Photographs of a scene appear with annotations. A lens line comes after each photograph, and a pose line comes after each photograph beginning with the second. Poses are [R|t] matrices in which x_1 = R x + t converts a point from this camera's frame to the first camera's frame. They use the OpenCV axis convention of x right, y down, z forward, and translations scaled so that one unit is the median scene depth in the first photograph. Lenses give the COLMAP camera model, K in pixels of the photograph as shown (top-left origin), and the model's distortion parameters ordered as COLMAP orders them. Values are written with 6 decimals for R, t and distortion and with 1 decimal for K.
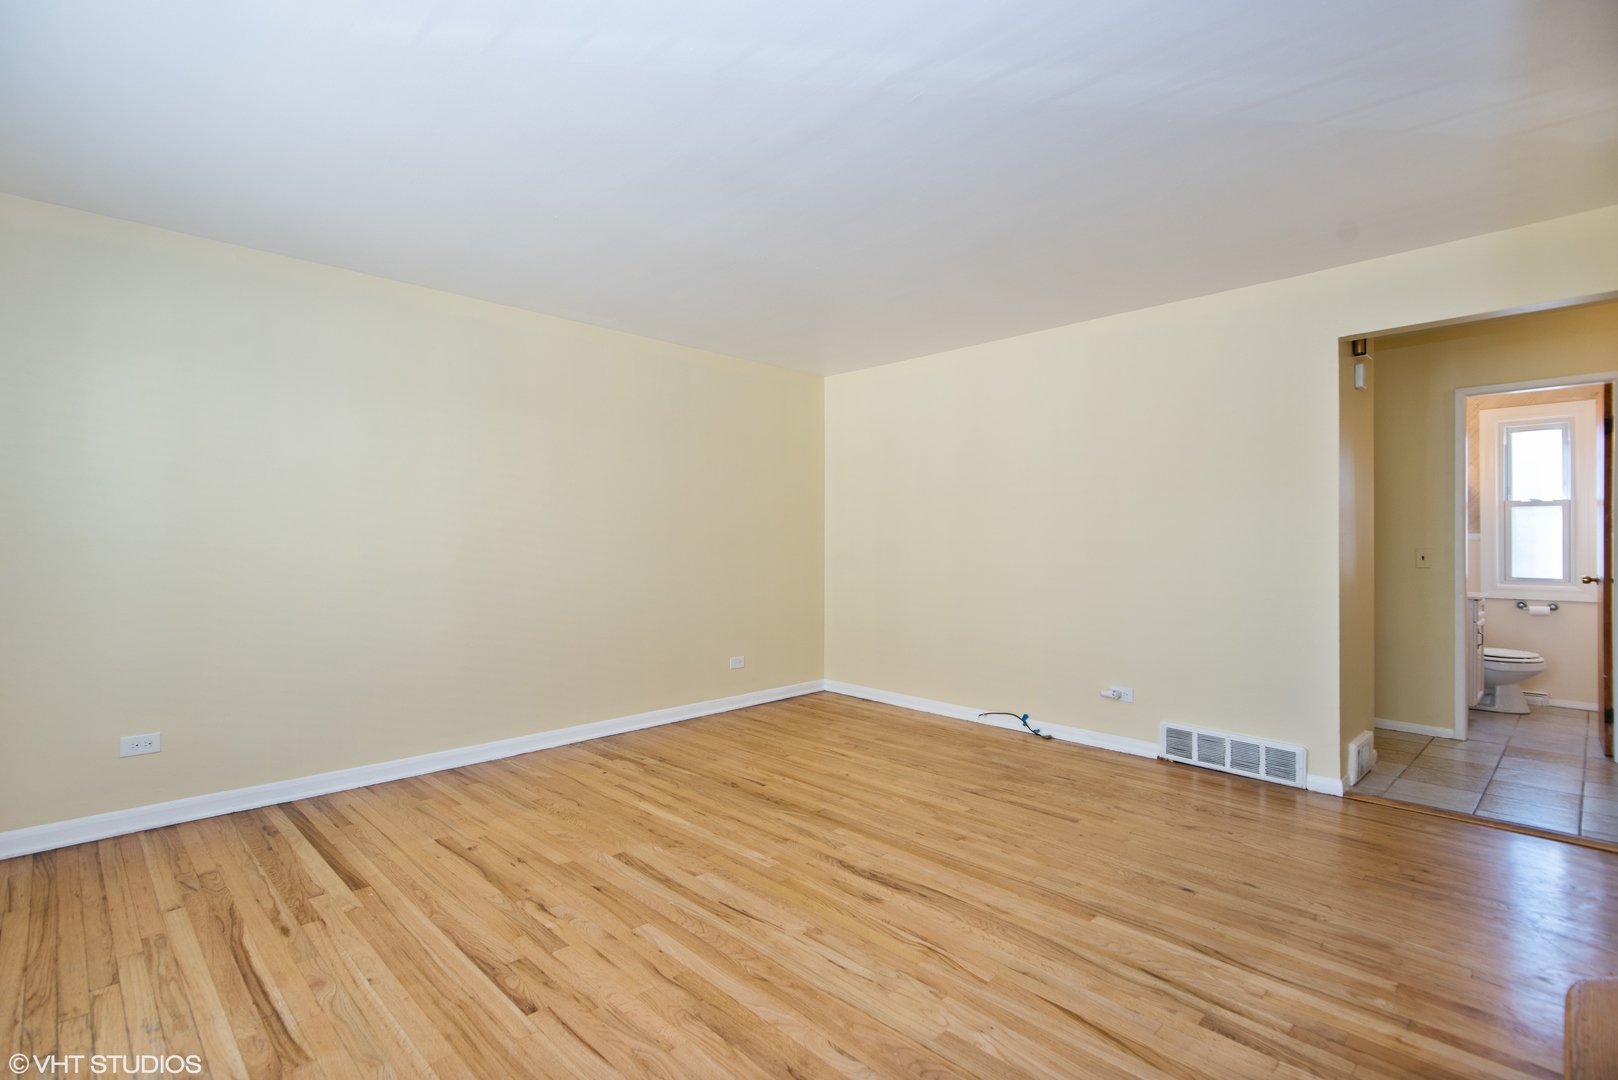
lens RADIAL K [[739.8, 0, 809.0], [0, 739.8, 540.0], [0, 0, 1]] dist [0.056204, -0.026627]
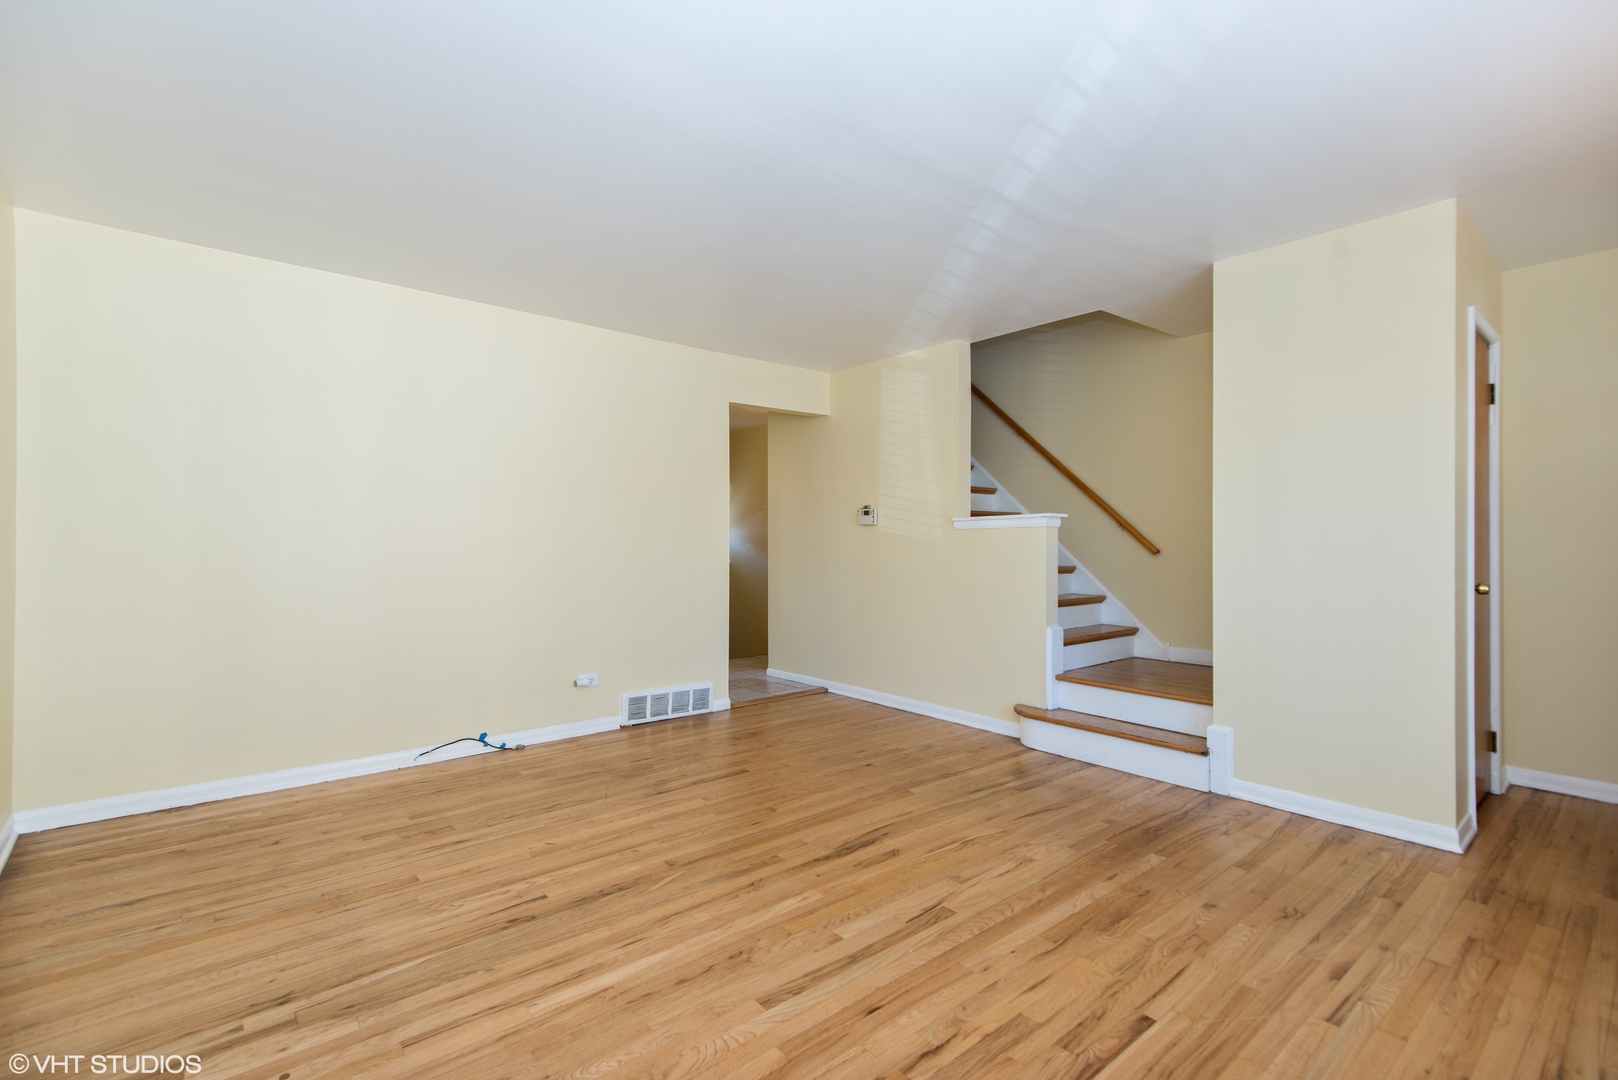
lens RADIAL K [[739.8, 0, 809.0], [0, 739.8, 540.0], [0, 0, 1]] dist [0.056204, -0.026627]
pose [[0.085255, 0.000526, 0.996359, -0.776746], [-0.006749, 0.999977, 0.000050, 0.006934], [-0.996336, -0.006729, 0.085256, 0.767192]]
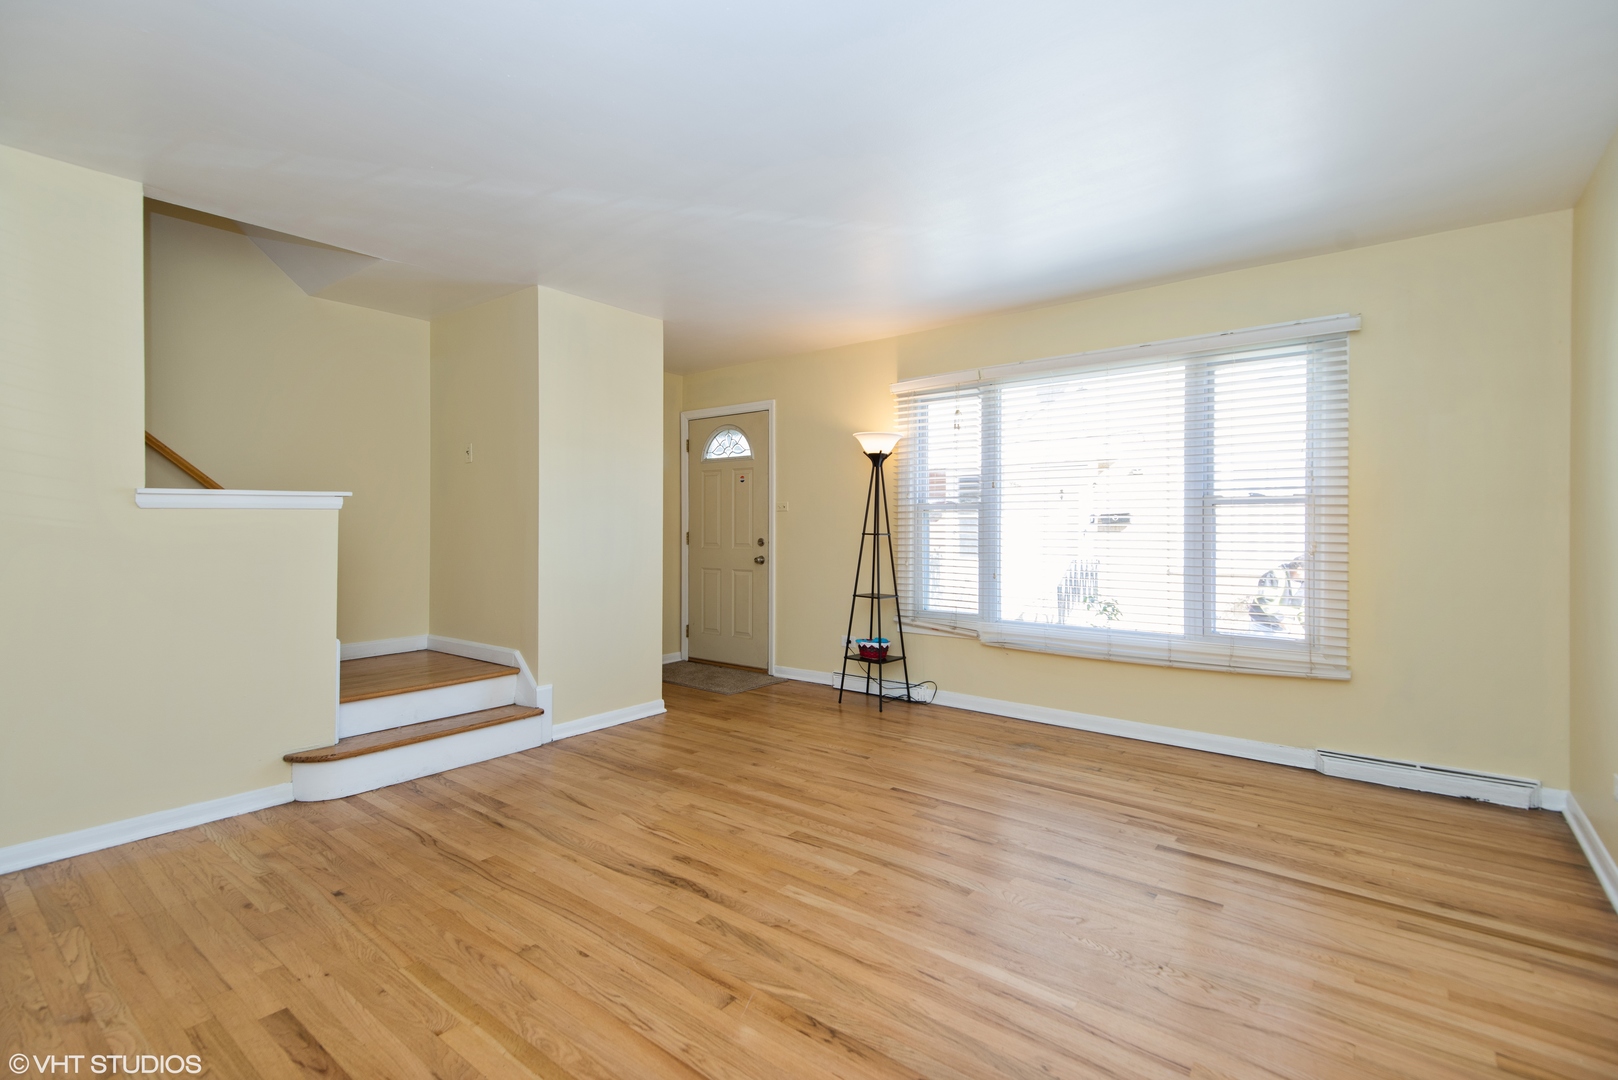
lens RADIAL K [[739.8, 0, 809.0], [0, 739.8, 540.0], [0, 0, 1]] dist [0.056204, -0.026627]
pose [[-0.993117, -0.000178, -0.117126, 0.022011], [-0.001565, 0.999930, 0.011748, 0.007533], [0.117116, 0.011850, -0.993048, 1.543251]]
